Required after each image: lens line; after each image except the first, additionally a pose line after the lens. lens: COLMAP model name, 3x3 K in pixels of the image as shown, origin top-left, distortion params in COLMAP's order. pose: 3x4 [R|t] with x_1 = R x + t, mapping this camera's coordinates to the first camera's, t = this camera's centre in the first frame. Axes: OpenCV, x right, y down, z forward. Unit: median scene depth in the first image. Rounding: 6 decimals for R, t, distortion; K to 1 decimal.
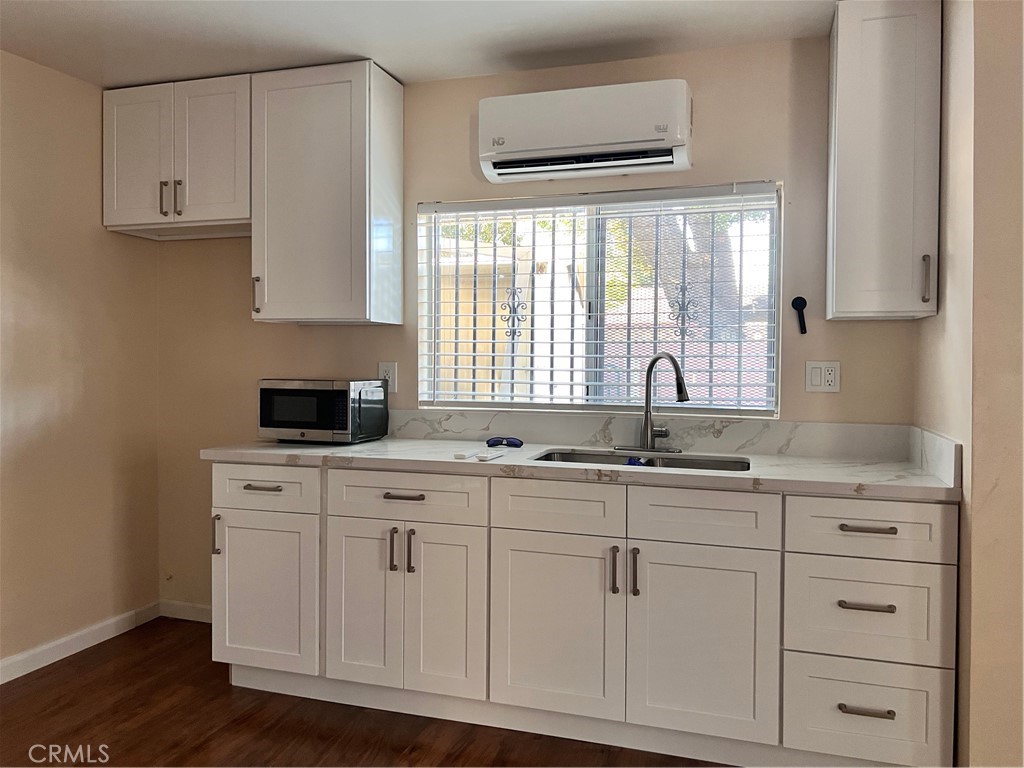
lens RADIAL K [[801.4, 0, 510.6], [0, 801.4, 366.4], [0, 0, 1]] dist [0.009810, -0.002173]
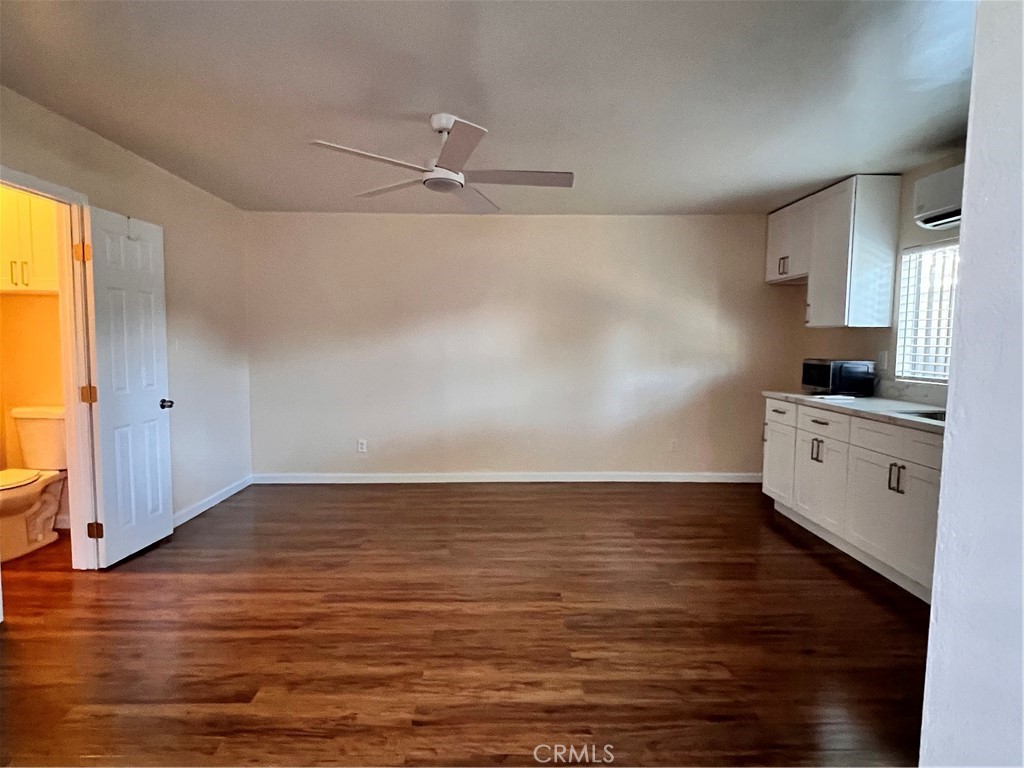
lens RADIAL K [[567.8, 0, 512.0], [0, 567.8, 384.0], [0, 0, 1]] dist [-0.002157, 0.000416]
pose [[0.330963, 0.070834, -0.940982, 0.714926], [-0.023284, 0.997488, 0.066898, 0.002532], [0.943356, -0.000231, 0.331781, -0.092004]]
